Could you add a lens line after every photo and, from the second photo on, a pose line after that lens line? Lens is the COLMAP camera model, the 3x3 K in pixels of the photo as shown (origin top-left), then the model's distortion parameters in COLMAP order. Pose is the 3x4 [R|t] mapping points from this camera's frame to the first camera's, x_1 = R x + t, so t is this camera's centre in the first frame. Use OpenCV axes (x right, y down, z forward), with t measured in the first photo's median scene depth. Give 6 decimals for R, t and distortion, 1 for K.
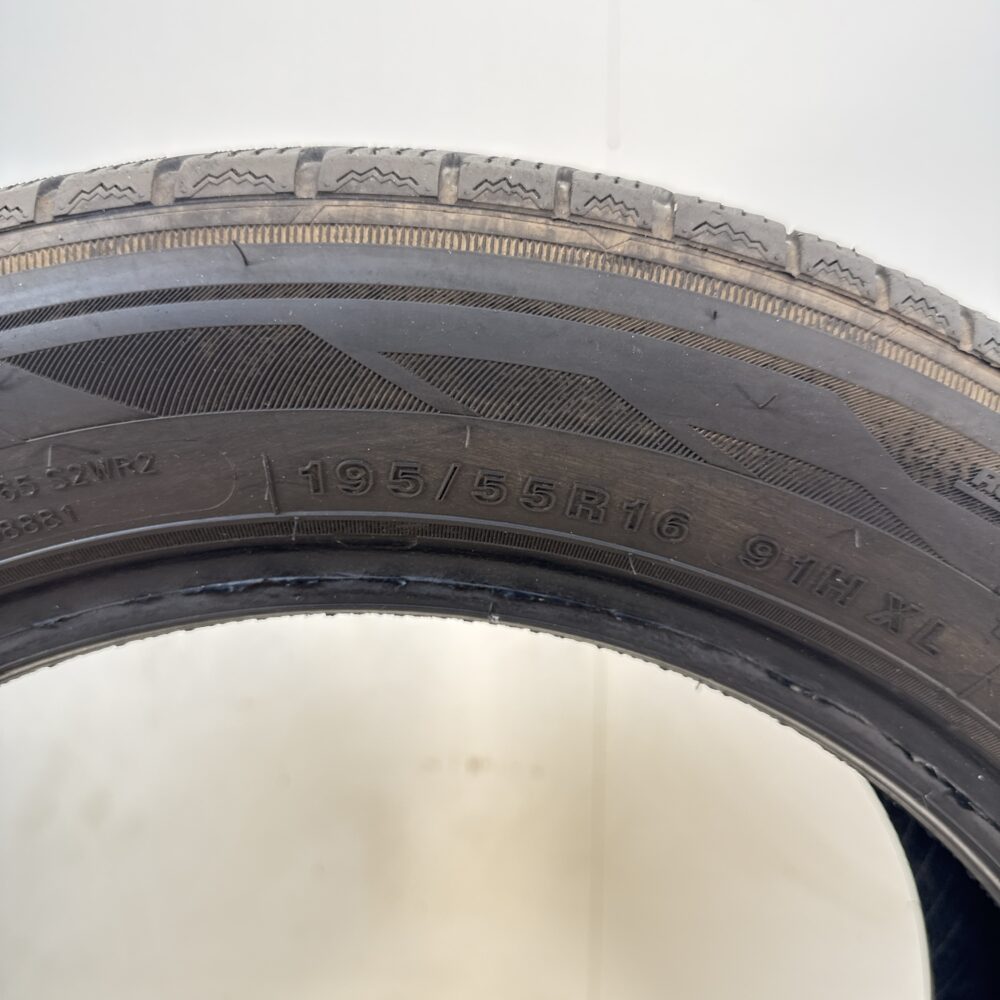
lens RADIAL K [[845.3, 0, 500.0], [0, 845.3, 500.0], [0, 0, 1]] dist [0.091348, -0.238550]
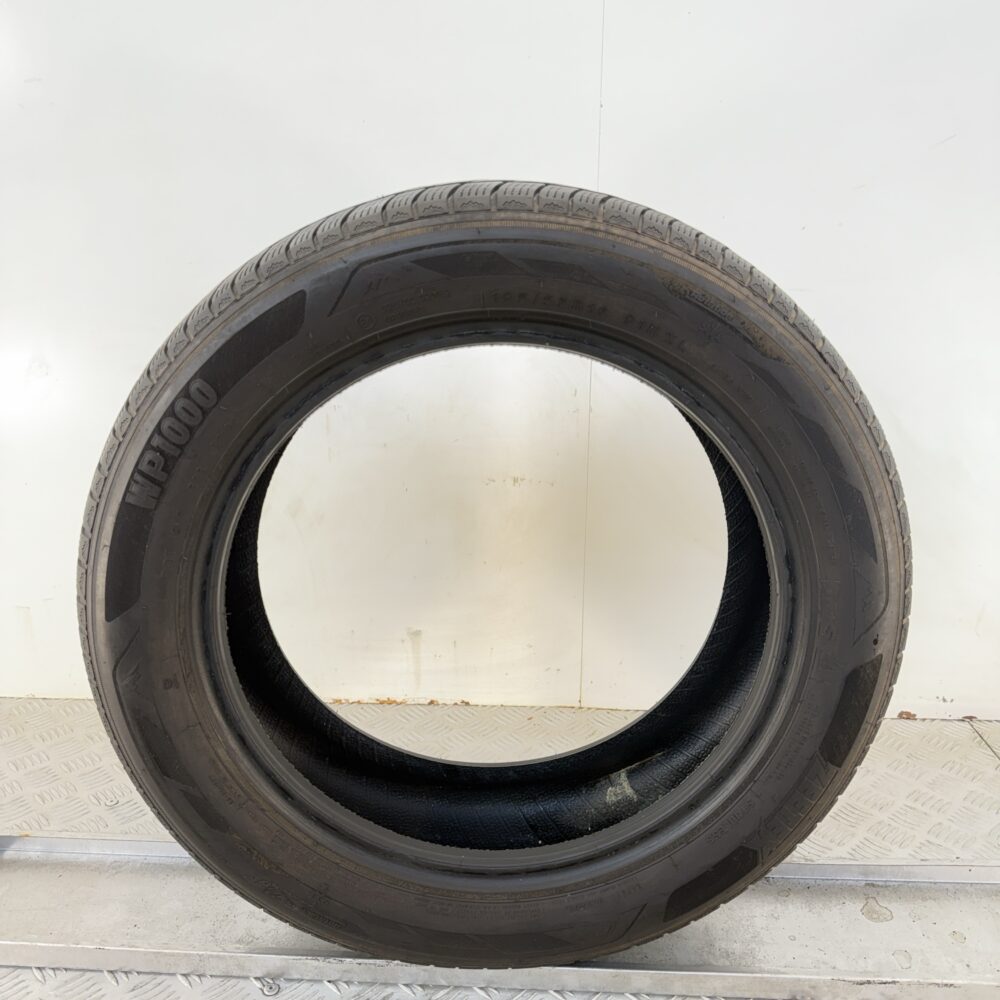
lens RADIAL K [[845.3, 0, 500.0], [0, 845.3, 500.0], [0, 0, 1]] dist [0.091348, -0.238550]
pose [[0.999953, -0.009515, 0.001767, -0.217819], [0.009086, 0.985892, 0.167133, 0.207467], [-0.003332, -0.167109, 0.985933, -2.483604]]
